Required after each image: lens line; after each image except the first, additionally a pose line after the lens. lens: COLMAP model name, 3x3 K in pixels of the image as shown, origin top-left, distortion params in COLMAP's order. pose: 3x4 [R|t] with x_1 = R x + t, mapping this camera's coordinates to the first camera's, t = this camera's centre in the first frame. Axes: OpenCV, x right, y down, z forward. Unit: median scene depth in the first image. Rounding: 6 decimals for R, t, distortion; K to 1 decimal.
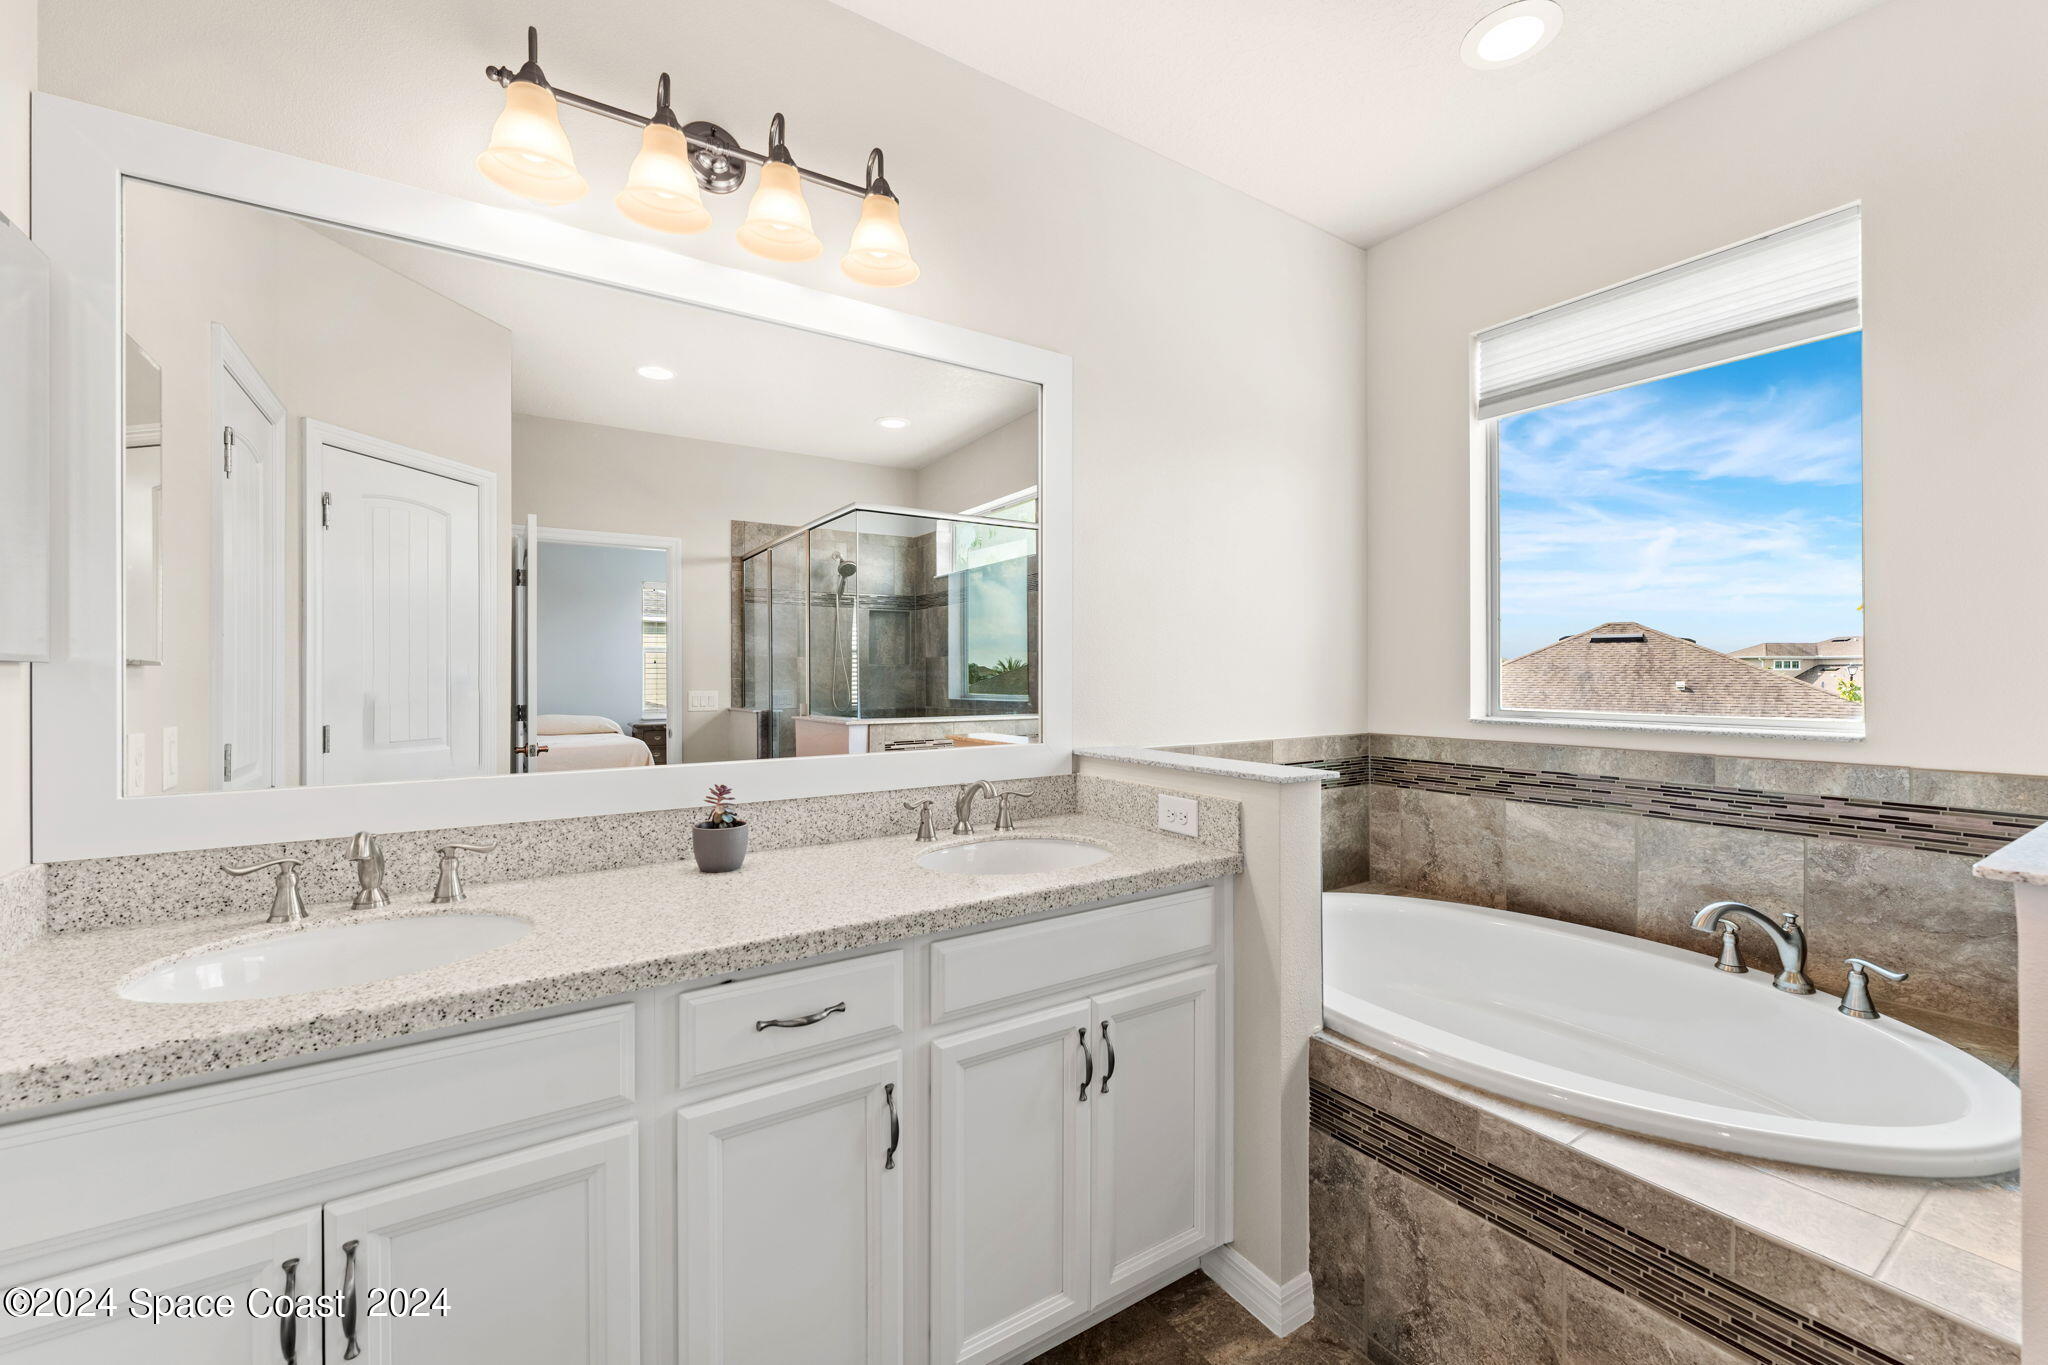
lens RADIAL K [[829.8, 0, 1026.6], [0, 829.8, 673.1], [0, 0, 1]] dist [-0.008926, 0.001011]
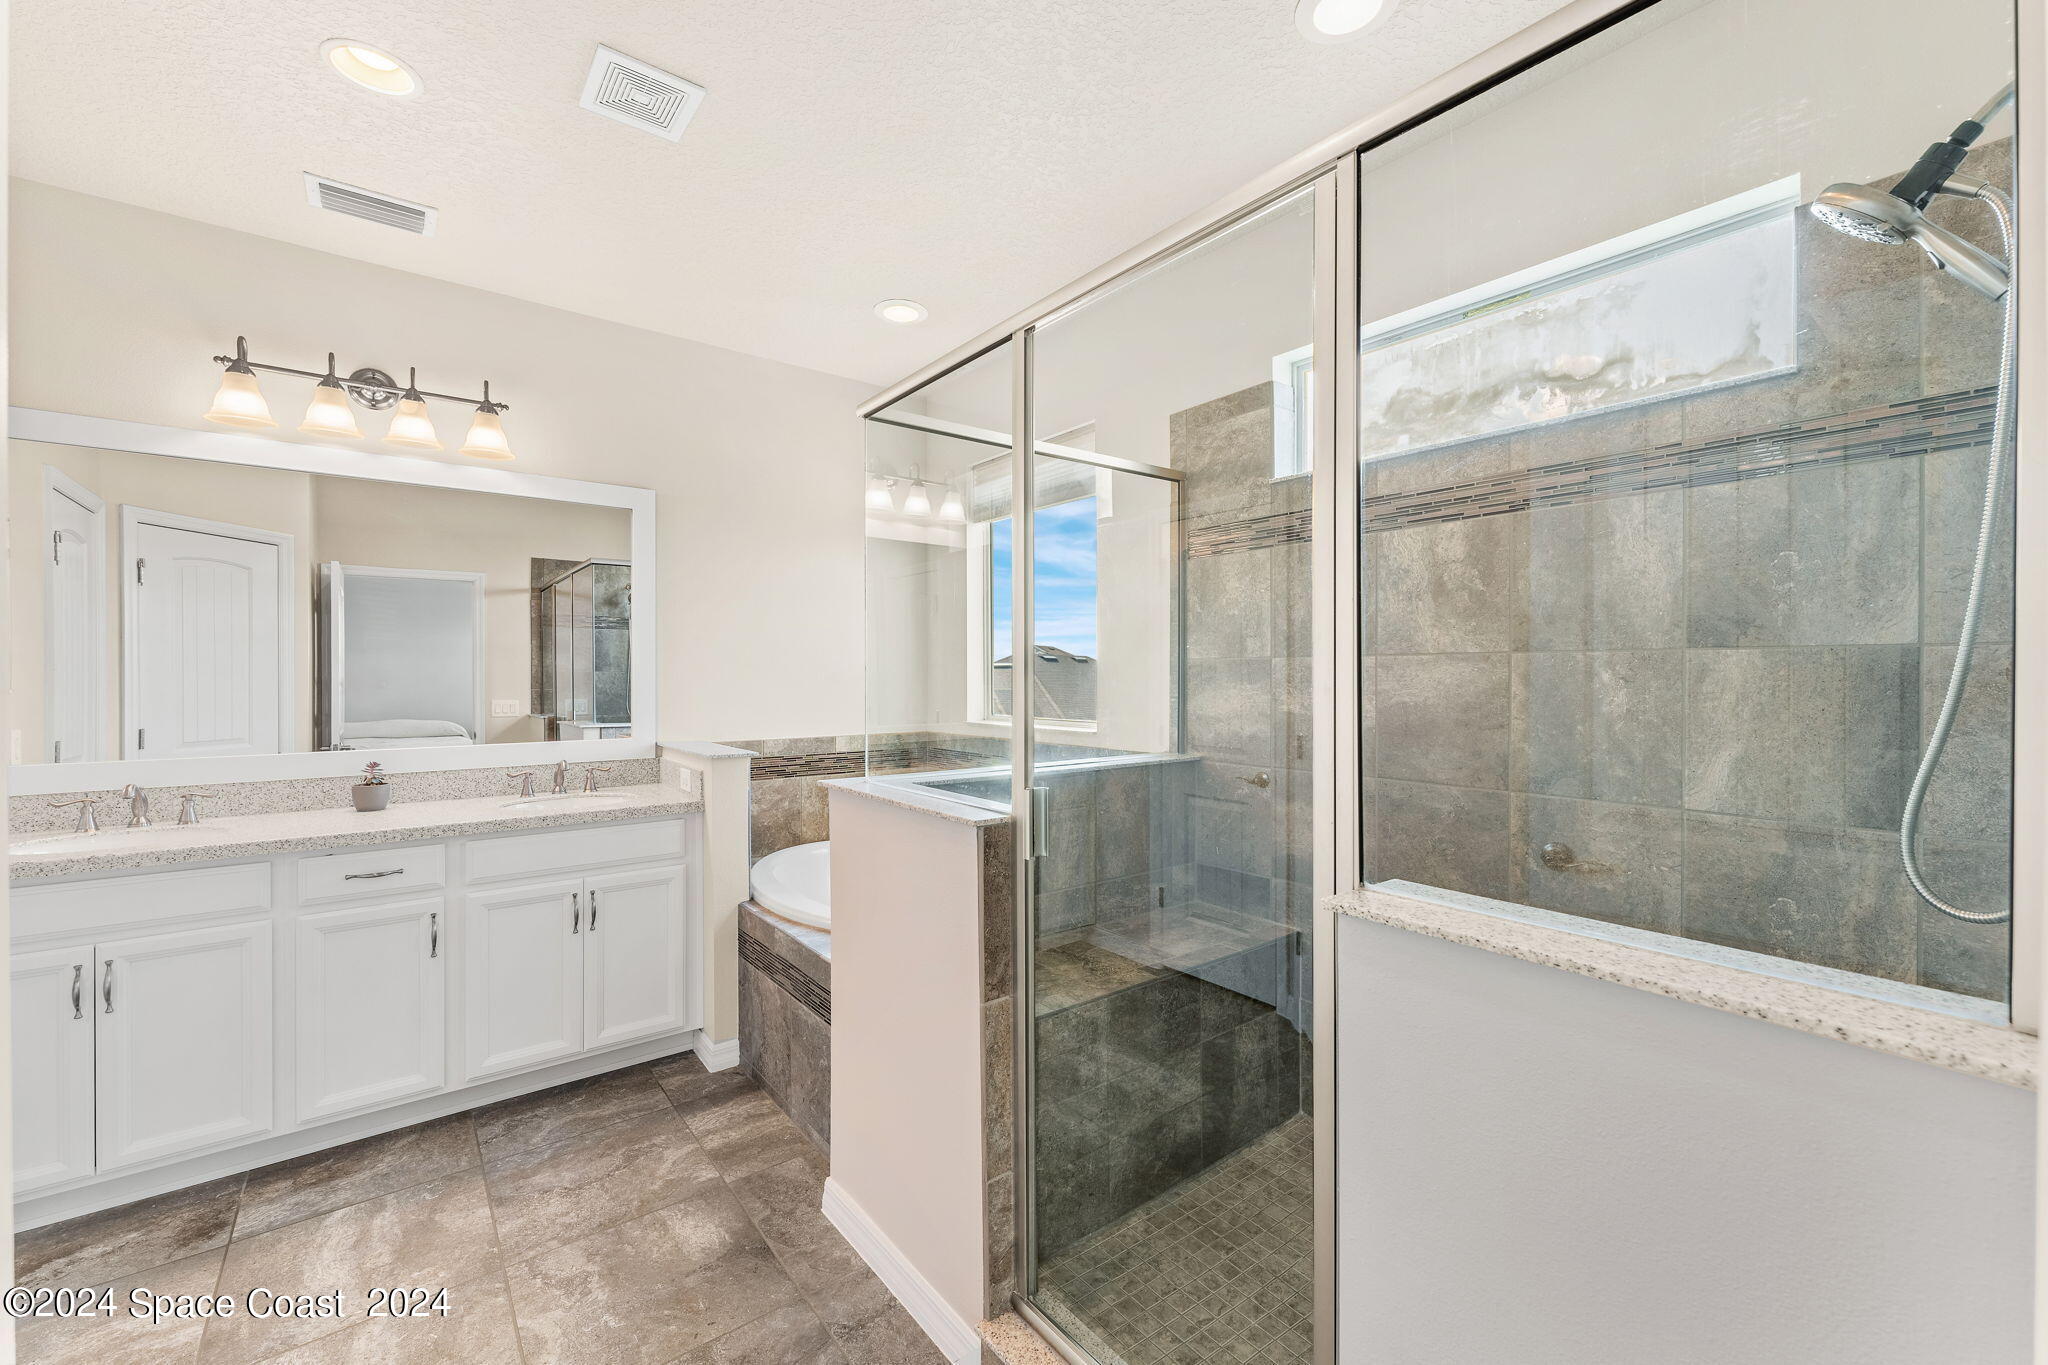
lens RADIAL K [[820.6, 0, 1023.7], [0, 820.6, 677.7], [0, 0, 1]] dist [0.002110, -0.000232]
pose [[0.996273, 0.002004, 0.086230, 0.689379], [-0.002121, 0.999997, 0.001266, -0.037177], [-0.086228, -0.001444, 0.996274, -0.679193]]
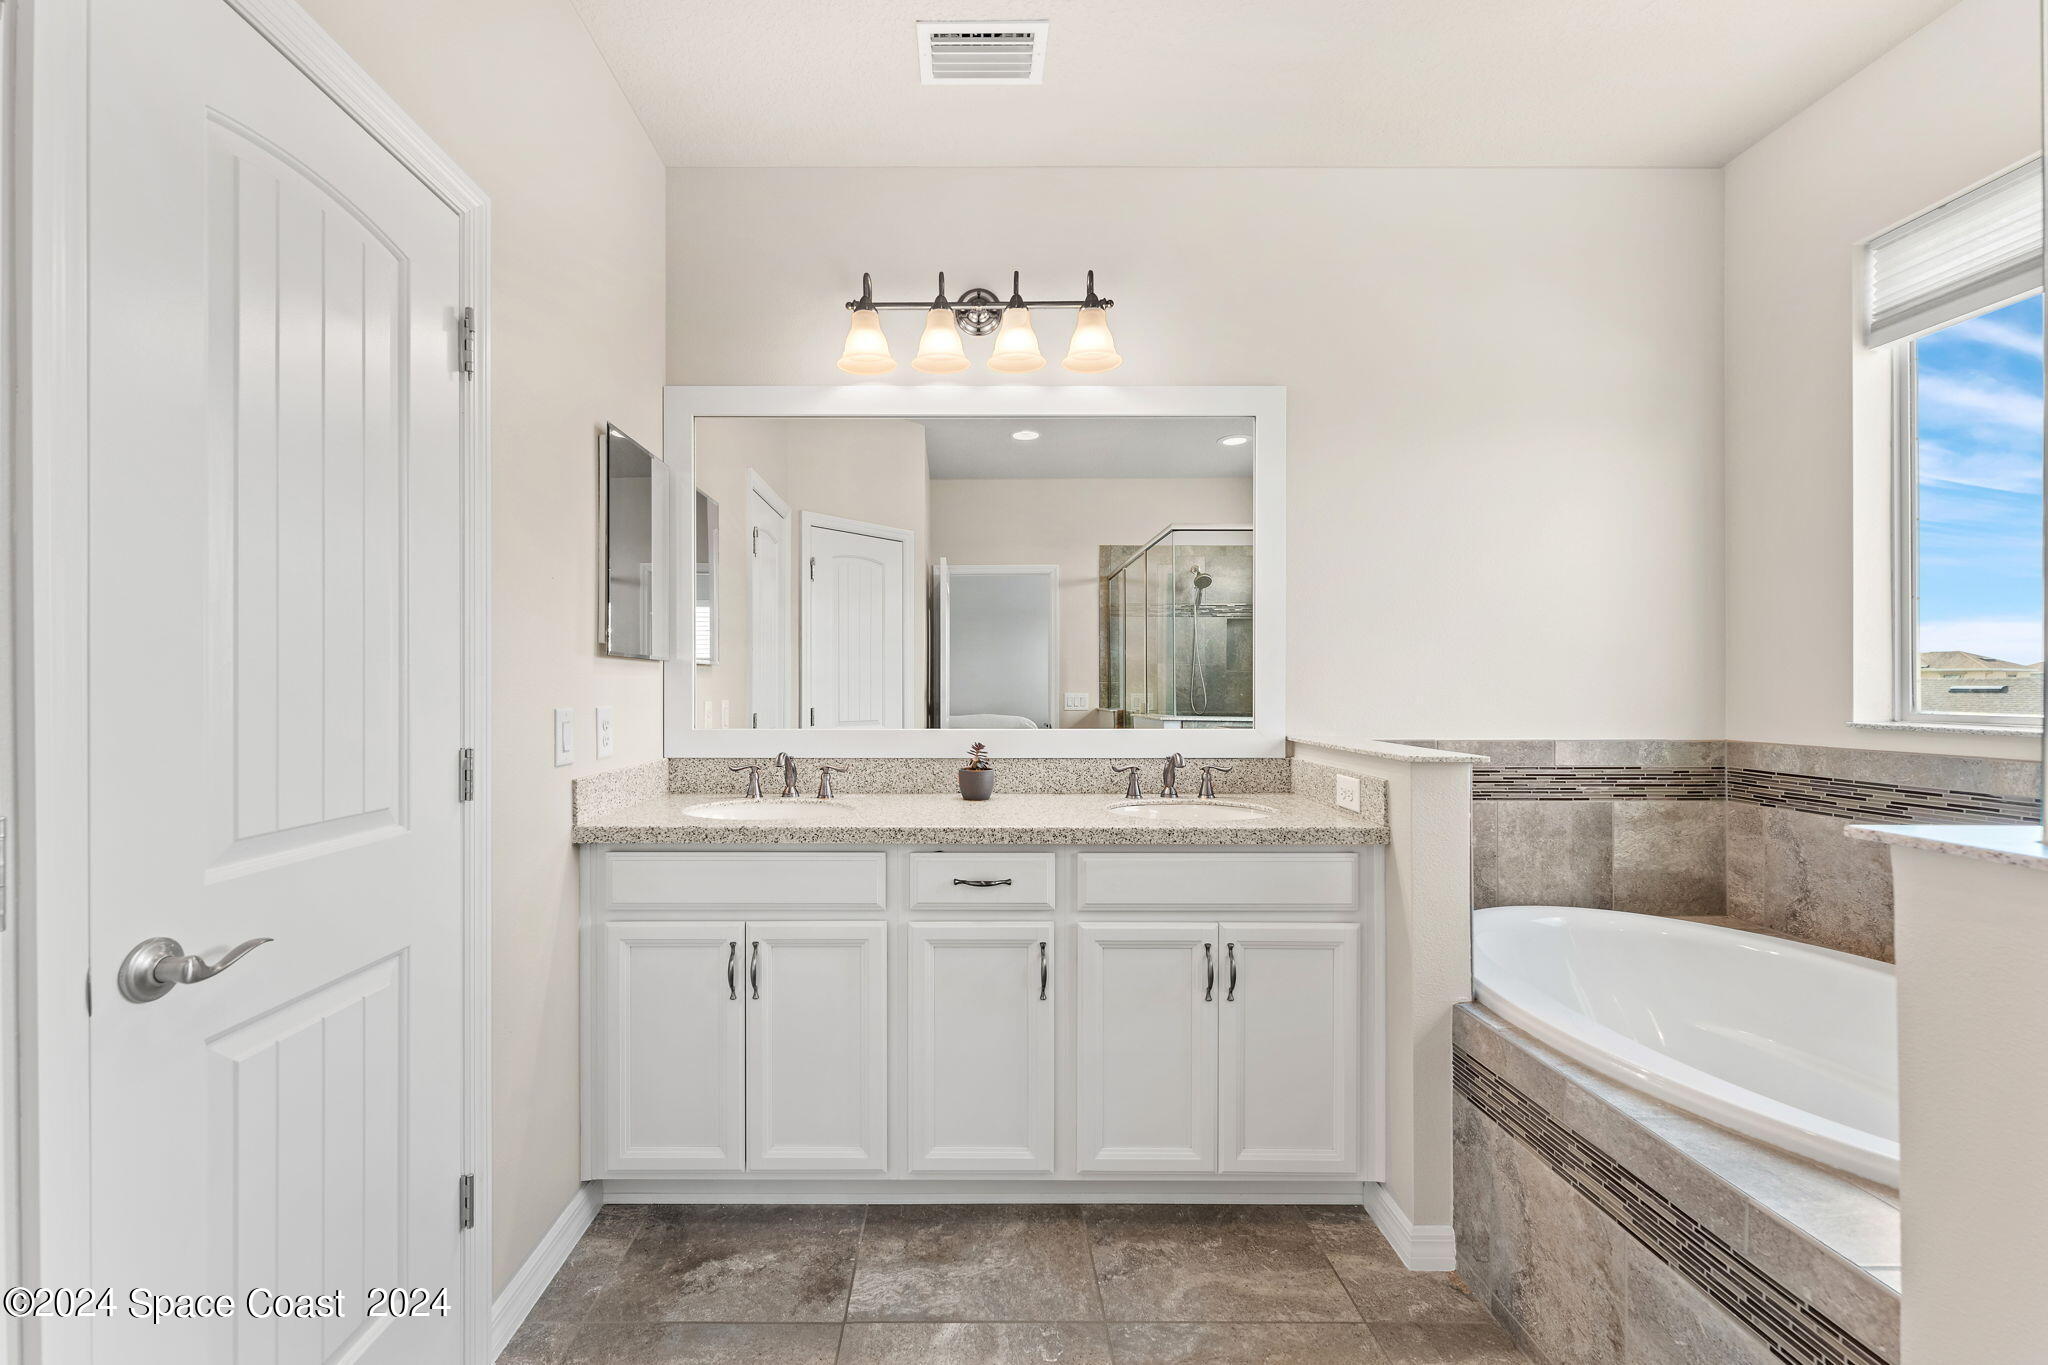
lens RADIAL K [[837.9, 0, 963.4], [0, 837.9, 685.5], [0, 0, 1]] dist [-0.001382, -0.000063]
pose [[0.833079, 0.002453, -0.553148, 0.358212], [-0.002421, 0.999997, 0.000788, 0.026866], [0.553148, 0.000683, 0.833082, -0.210531]]
